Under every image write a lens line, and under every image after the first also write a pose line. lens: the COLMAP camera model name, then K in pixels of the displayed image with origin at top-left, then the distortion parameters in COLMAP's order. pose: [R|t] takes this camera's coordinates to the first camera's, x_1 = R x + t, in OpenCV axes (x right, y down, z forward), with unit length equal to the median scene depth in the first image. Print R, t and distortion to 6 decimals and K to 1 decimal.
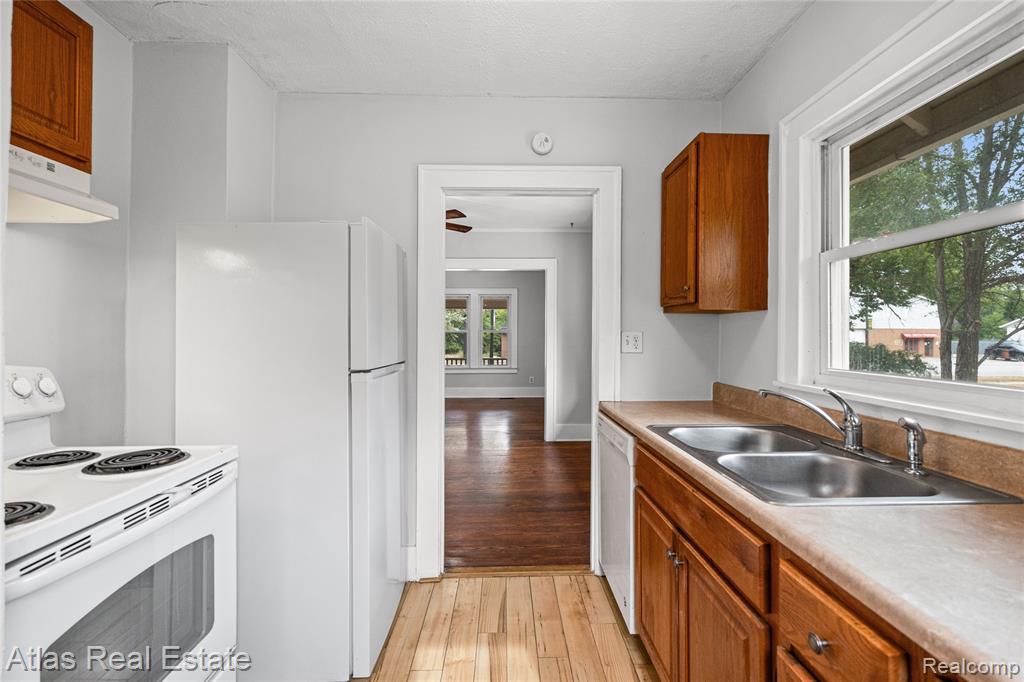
lens RADIAL K [[457.6, 0, 519.4], [0, 457.6, 321.2], [0, 0, 1]] dist [-0.000639, -0.000028]
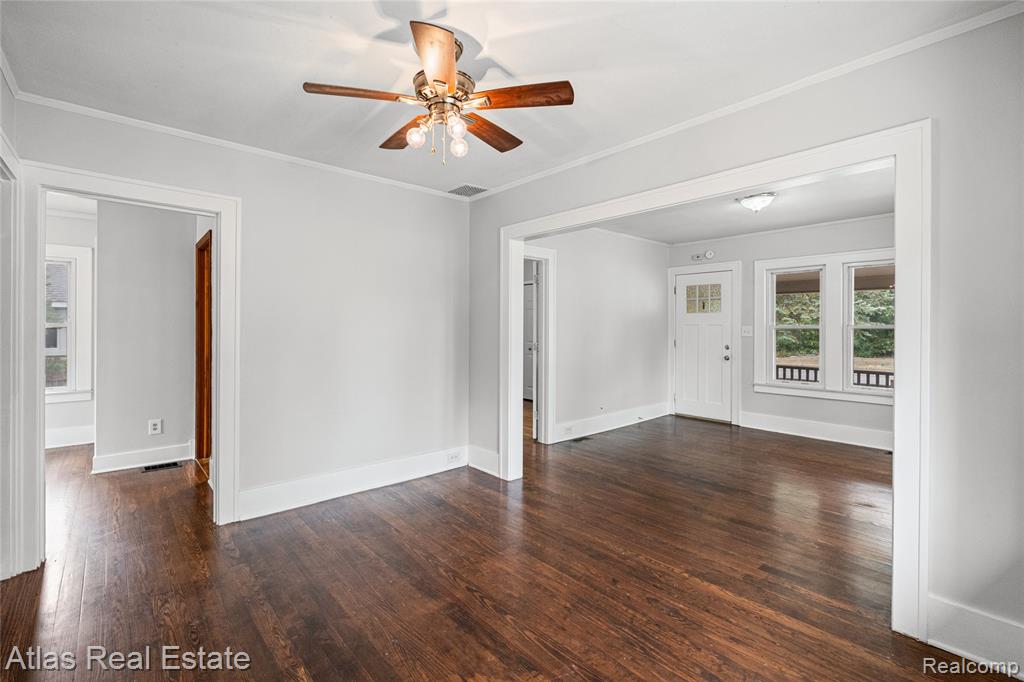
lens RADIAL K [[451.3, 0, 512.4], [0, 451.3, 329.8], [0, 0, 1]] dist [-0.000350, -0.000068]
pose [[0.635589, 0.006888, -0.771997, 0.384405], [0.015667, 0.999639, 0.021818, 0.028242], [0.771869, -0.025962, 0.635252, 1.452639]]
